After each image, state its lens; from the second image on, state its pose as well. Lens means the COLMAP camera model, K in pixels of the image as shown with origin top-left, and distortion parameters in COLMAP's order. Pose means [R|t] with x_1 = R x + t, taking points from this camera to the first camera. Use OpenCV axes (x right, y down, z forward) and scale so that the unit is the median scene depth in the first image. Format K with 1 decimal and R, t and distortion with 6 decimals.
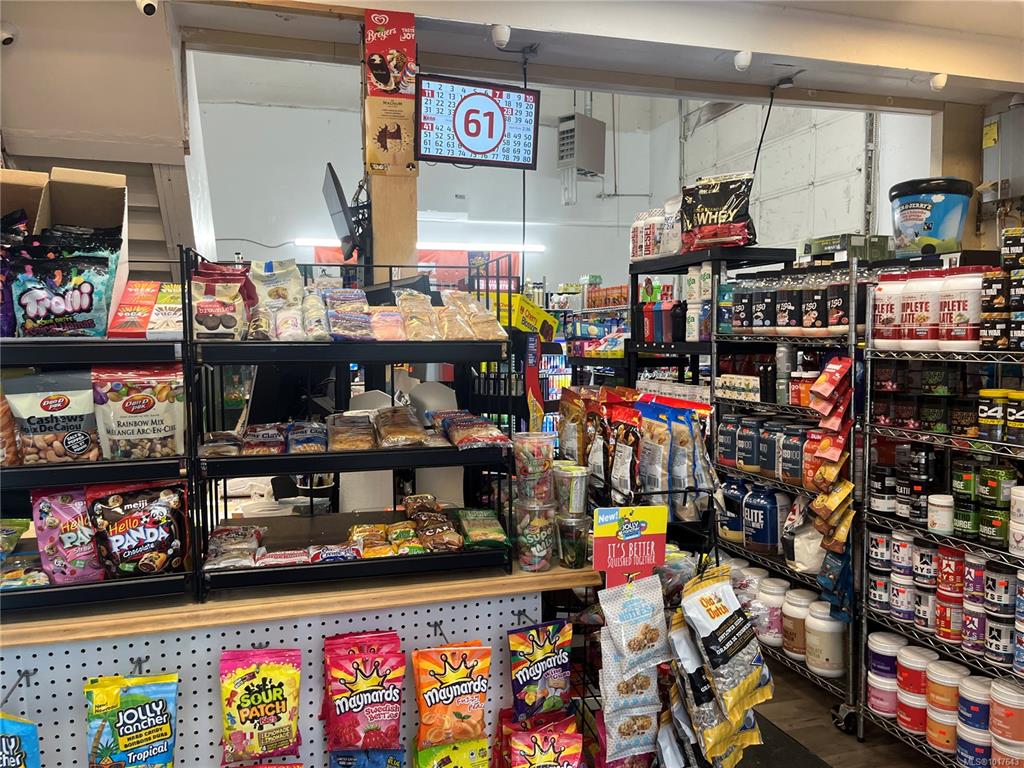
lens RADIAL K [[768.7, 0, 512.9], [0, 768.7, 382.0], [0, 0, 1]] dist [0.063053, -0.094914]
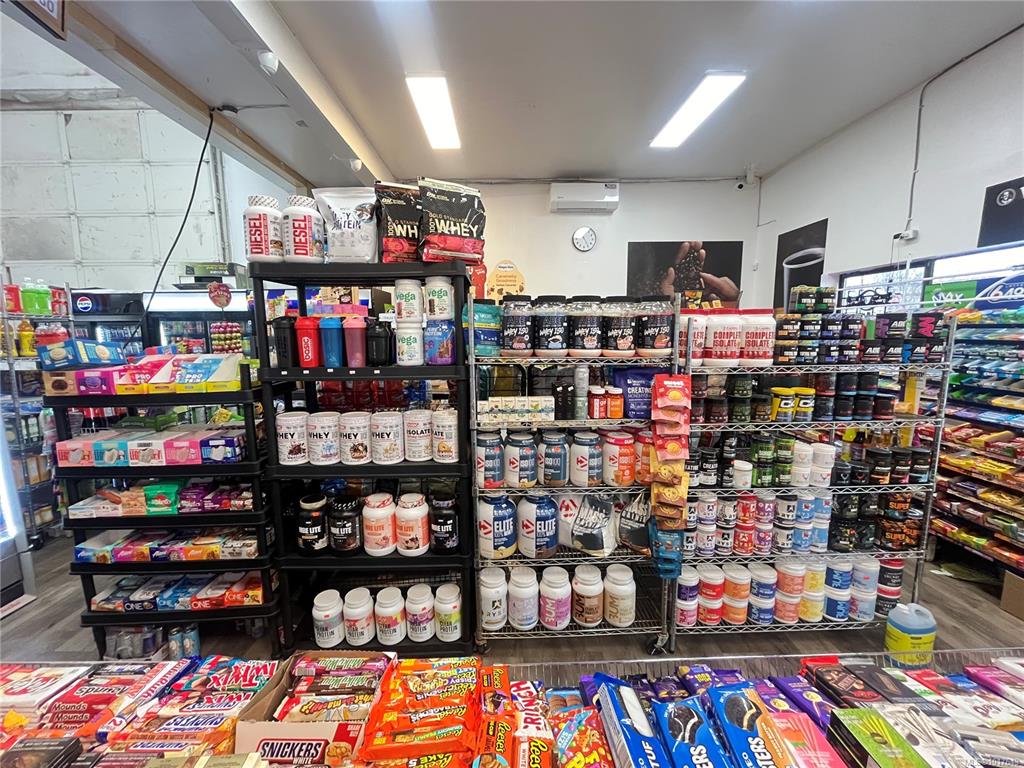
lens RADIAL K [[409.4, 0, 510.9], [0, 409.4, 382.3], [0, 0, 1]] dist [-0.001235, 0.000447]
pose [[0.274762, -0.115494, 0.954551, -0.211910], [0.065764, 0.992692, 0.101180, -0.081477], [-0.959261, 0.034974, 0.280350, 0.845572]]
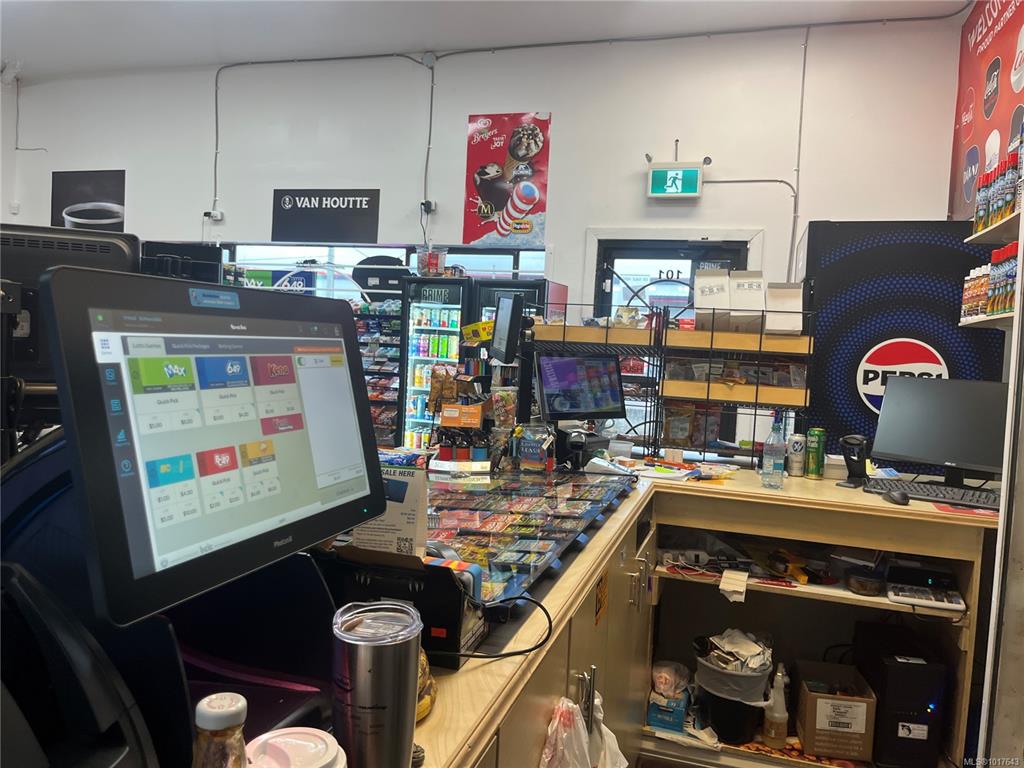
lens RADIAL K [[768.7, 0, 502.6], [0, 768.7, 384.1], [0, 0, 1]] dist [0.063053, -0.094914]
pose [[-0.824527, -0.064262, 0.562162, -0.549412], [-0.005142, 0.994340, 0.106123, -0.075397], [-0.565800, 0.084611, -0.820190, 1.318305]]
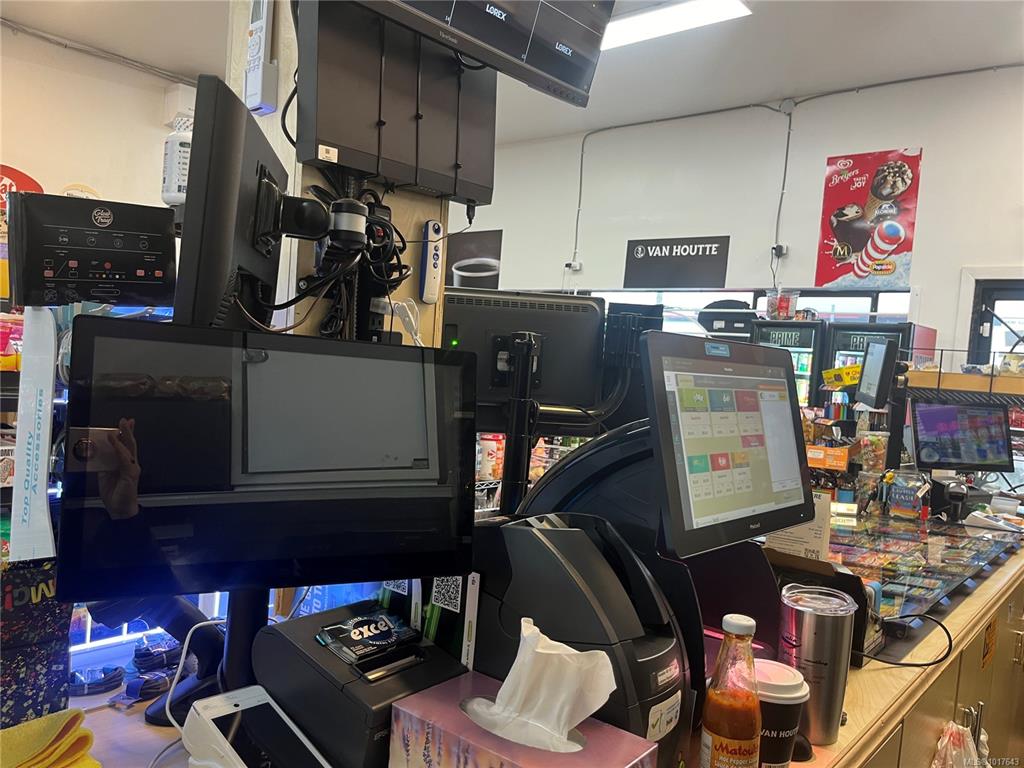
lens RADIAL K [[768.7, 0, 509.6], [0, 768.7, 393.2], [0, 0, 1]] dist [0.063053, -0.094914]
pose [[-0.536840, -0.067550, 0.840976, -0.574321], [-0.015988, 0.997425, 0.069911, -0.078253], [-0.843533, 0.024086, -0.536538, 1.409465]]
